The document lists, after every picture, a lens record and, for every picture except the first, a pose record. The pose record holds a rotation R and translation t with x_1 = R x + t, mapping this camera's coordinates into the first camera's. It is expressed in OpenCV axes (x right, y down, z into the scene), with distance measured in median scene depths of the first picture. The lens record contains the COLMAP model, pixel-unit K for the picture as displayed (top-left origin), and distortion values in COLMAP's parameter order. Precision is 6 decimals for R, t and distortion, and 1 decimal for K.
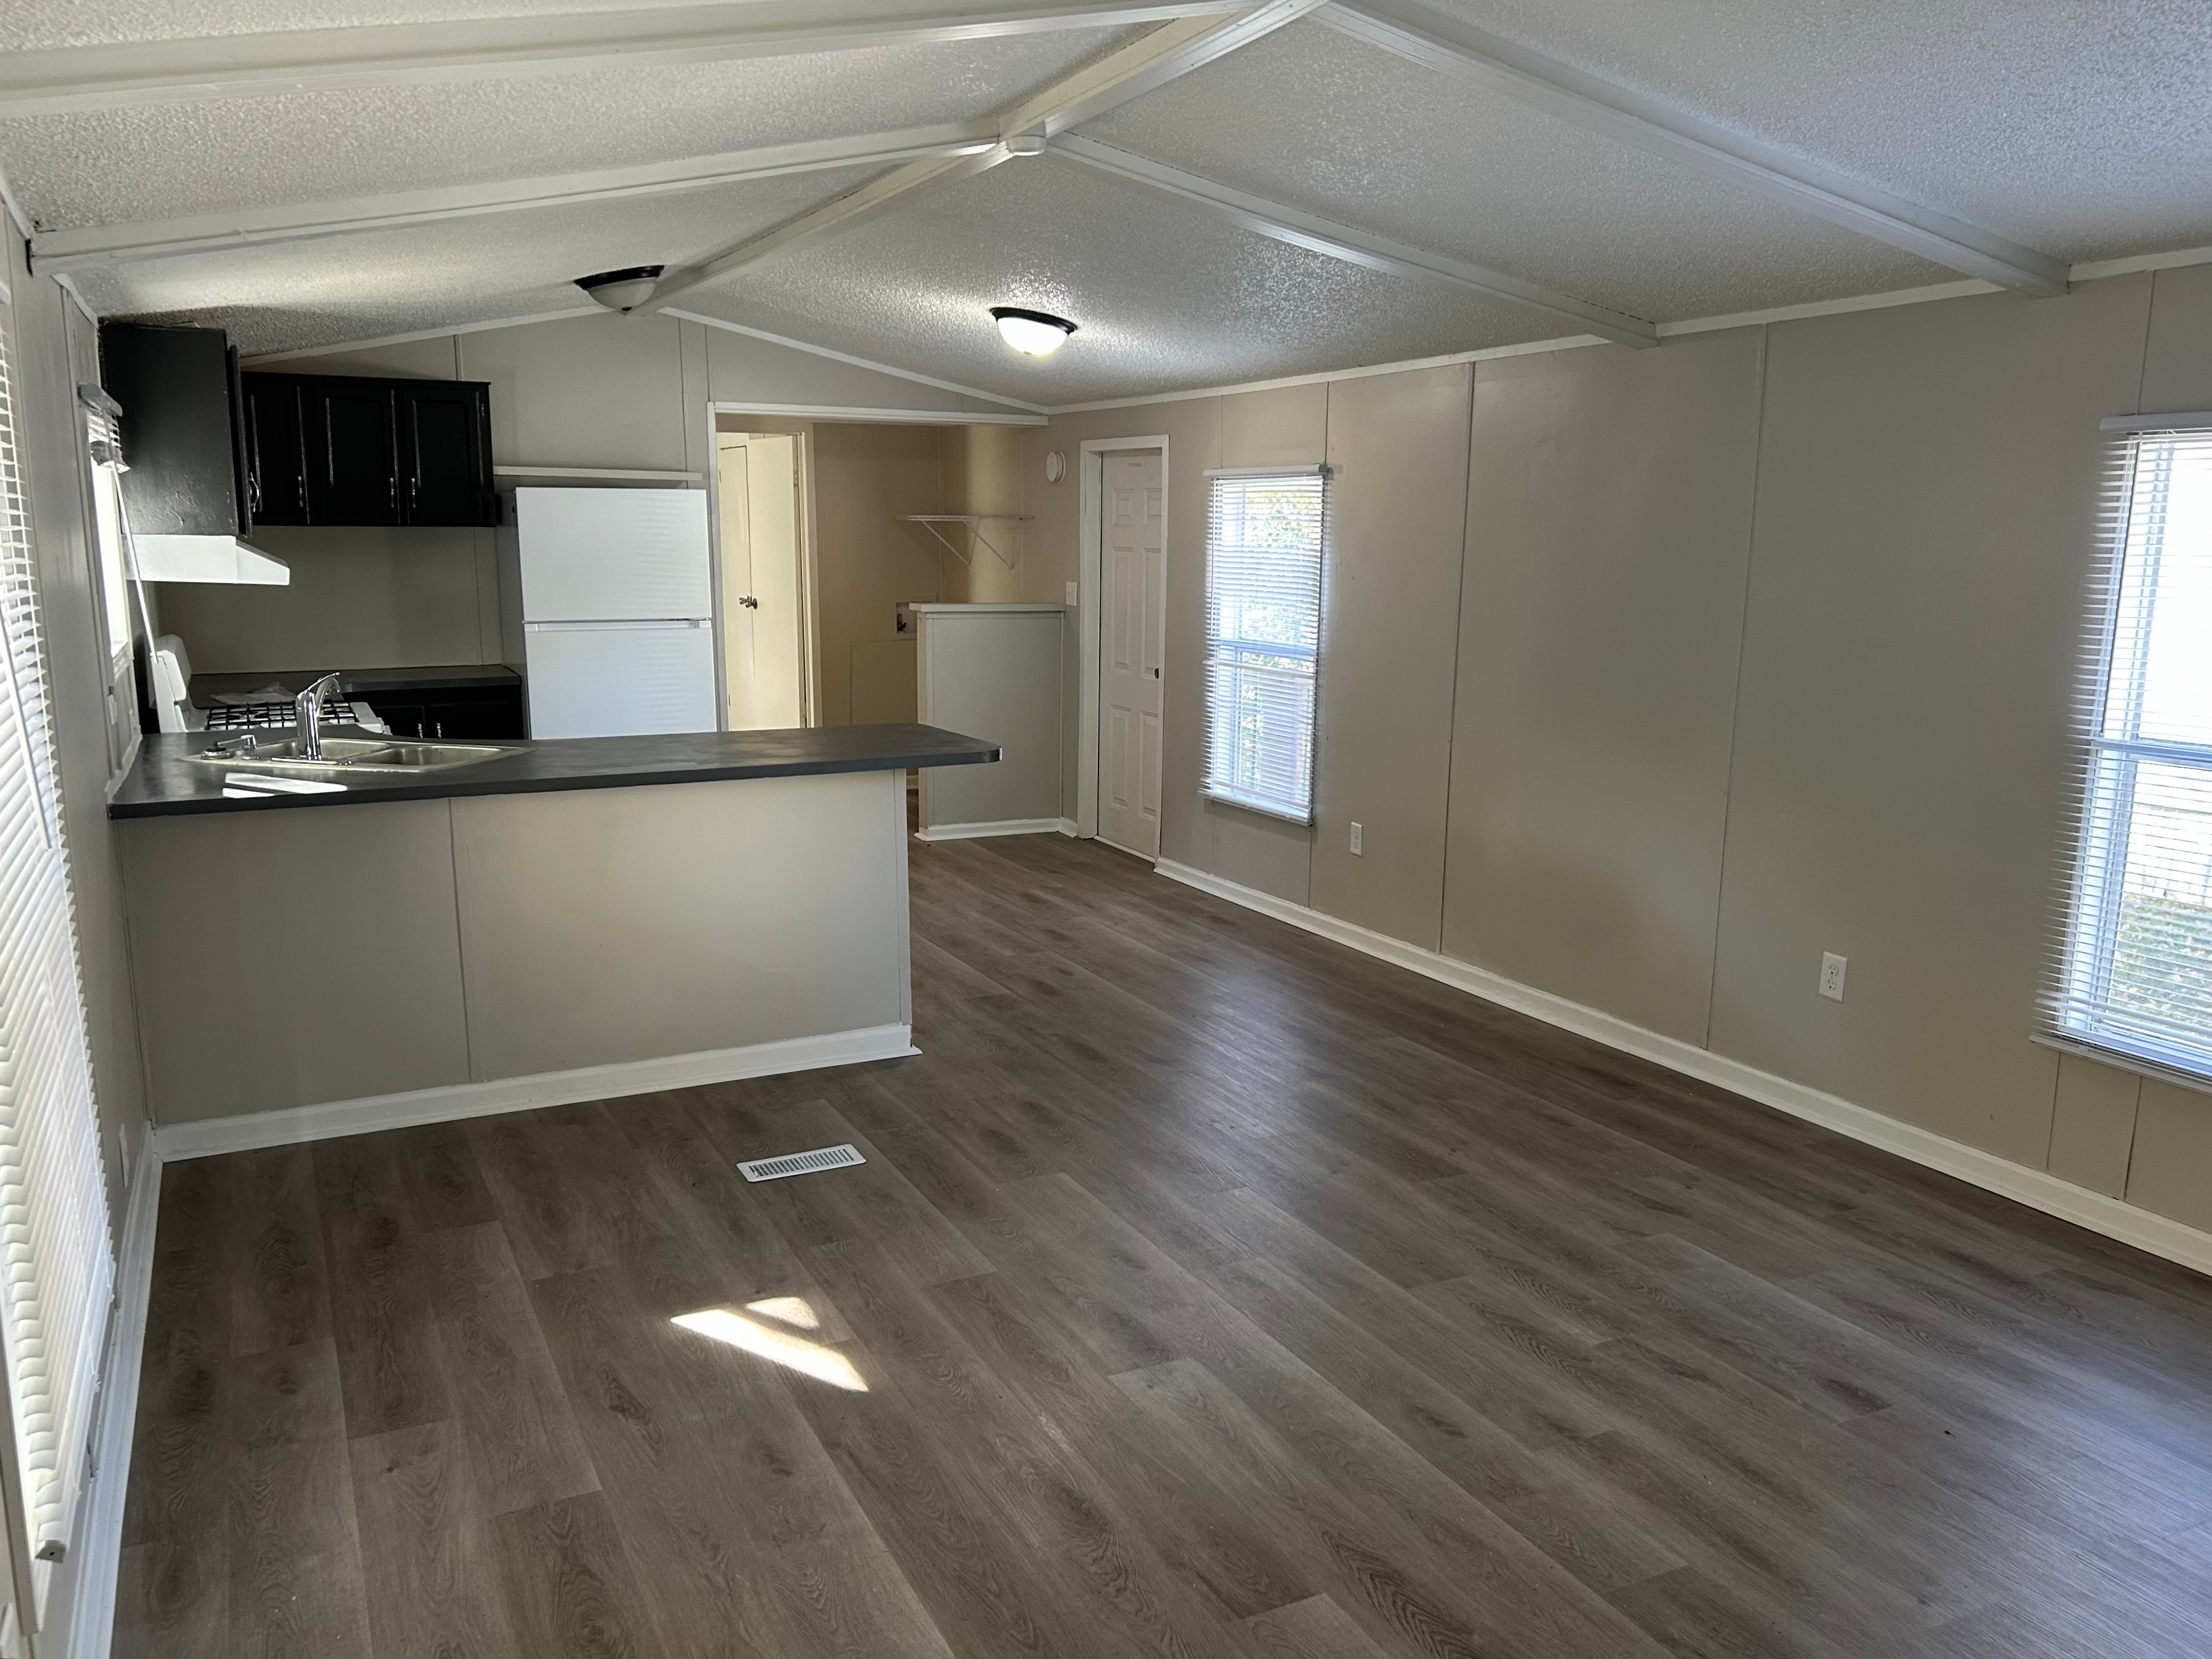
lens RADIAL K [[1672.1, 0, 1114.9], [0, 1672.1, 828.9], [0, 0, 1]] dist [0.066082, -0.083628]
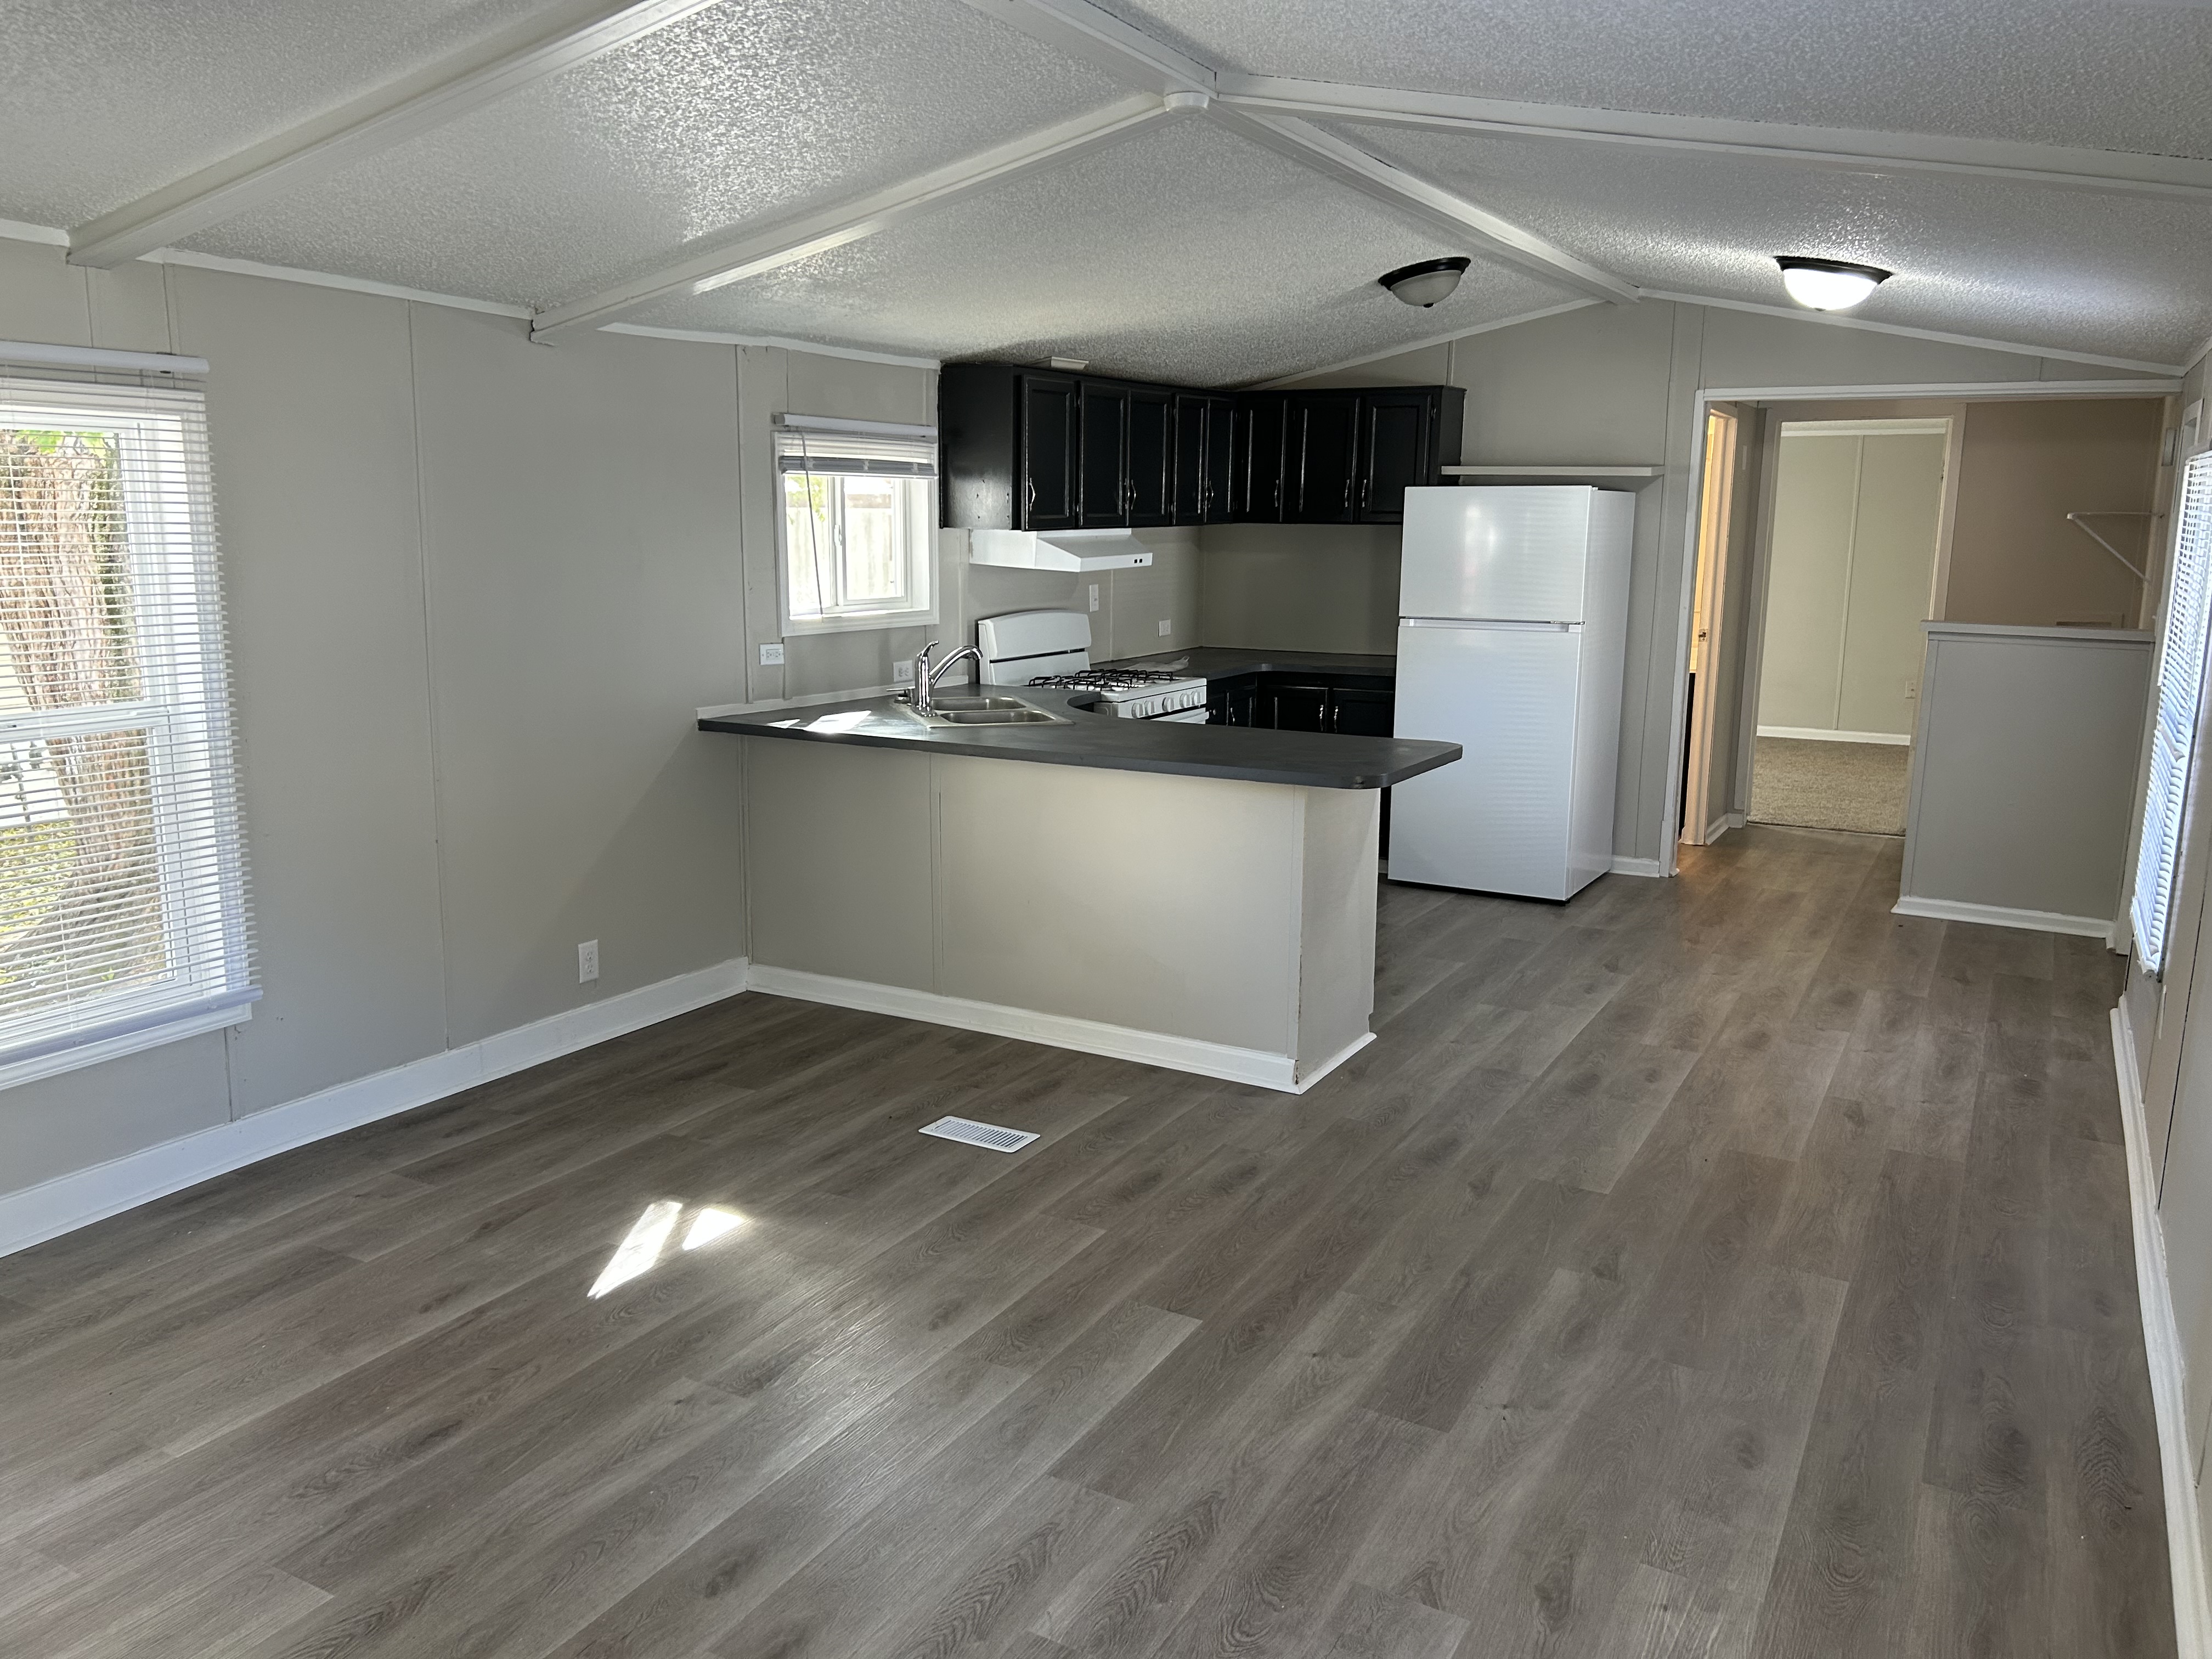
lens RADIAL K [[1672.2, 0, 1129.2], [0, 1672.2, 816.7], [0, 0, 1]] dist [0.066082, -0.083628]
pose [[0.574685, 0.149861, -0.804537, 0.626751], [-0.155985, 0.985126, 0.072079, -0.077647], [0.803372, 0.084073, 0.589513, 0.420076]]
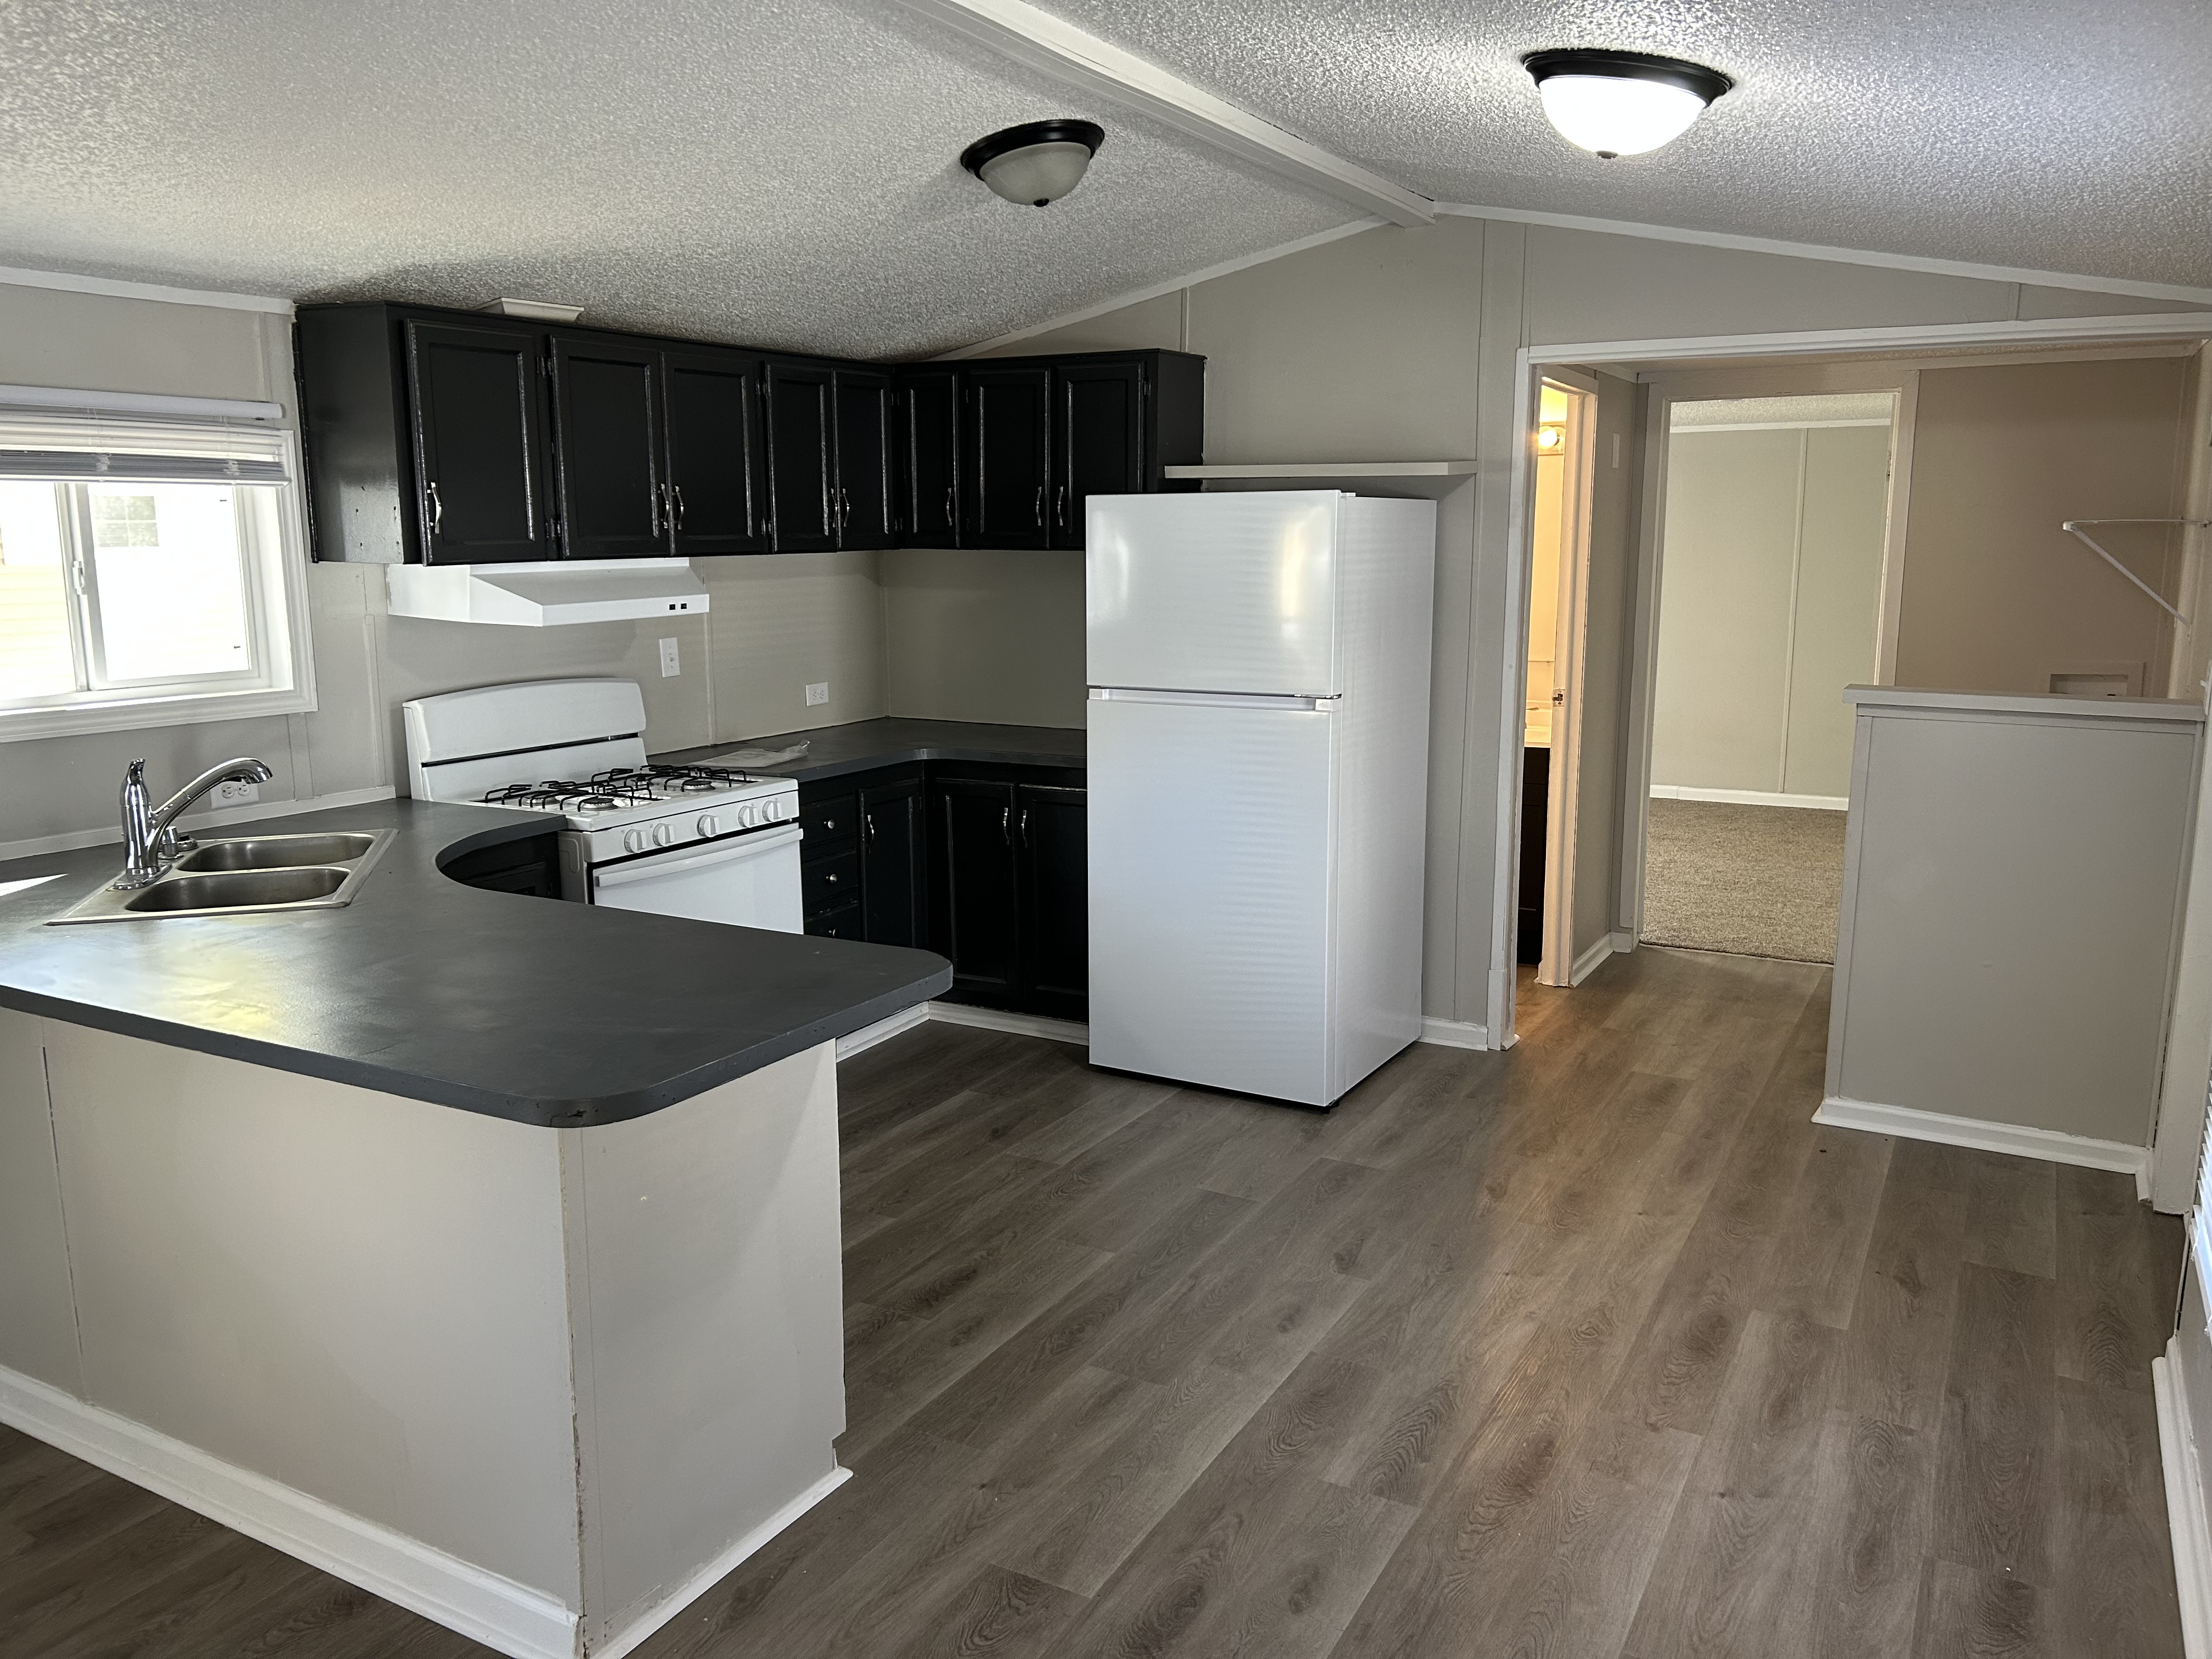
lens RADIAL K [[1672.2, 0, 1118.9], [0, 1672.2, 819.7], [0, 0, 1]] dist [0.066082, -0.083628]
pose [[0.573006, 0.135569, -0.808261, 0.359617], [-0.144614, 0.987474, 0.063106, -0.176377], [0.806692, 0.080725, 0.585433, 0.945982]]
